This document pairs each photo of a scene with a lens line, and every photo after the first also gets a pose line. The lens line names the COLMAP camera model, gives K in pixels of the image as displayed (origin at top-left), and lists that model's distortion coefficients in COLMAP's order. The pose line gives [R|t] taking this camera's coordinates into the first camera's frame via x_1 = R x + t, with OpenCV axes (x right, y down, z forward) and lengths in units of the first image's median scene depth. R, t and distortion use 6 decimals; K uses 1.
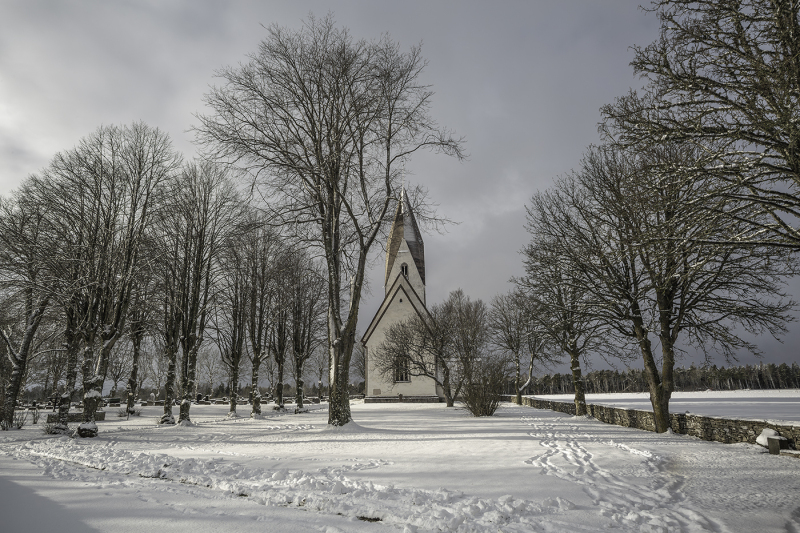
lens RADIAL K [[583.2, 0, 400.0], [0, 583.2, 266.5], [0, 0, 1]] dist [0.004765, 0.002272]
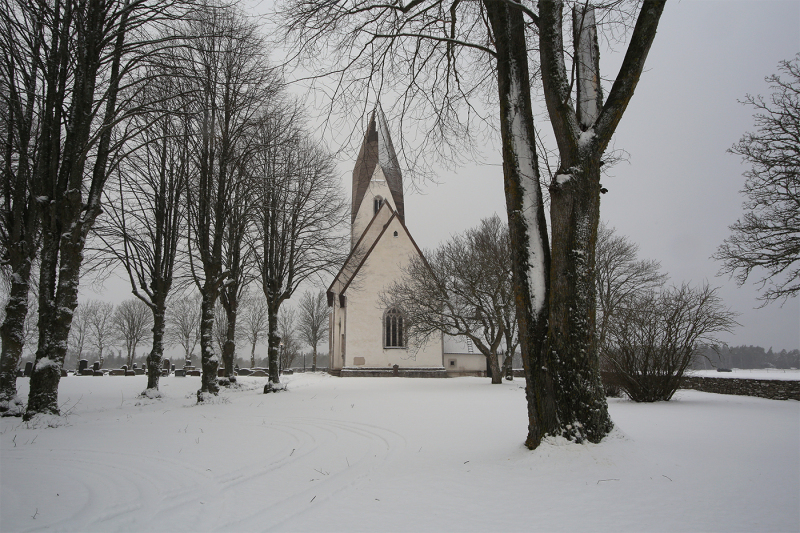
lens RADIAL K [[583.2, 0, 400.0], [0, 583.2, 266.5], [0, 0, 1]] dist [0.004765, 0.002272]
pose [[0.985969, 0.045836, 0.160510, -0.142403], [-0.052208, 0.997998, 0.035701, 0.099268], [-0.158553, -0.043580, 0.986388, 0.411691]]
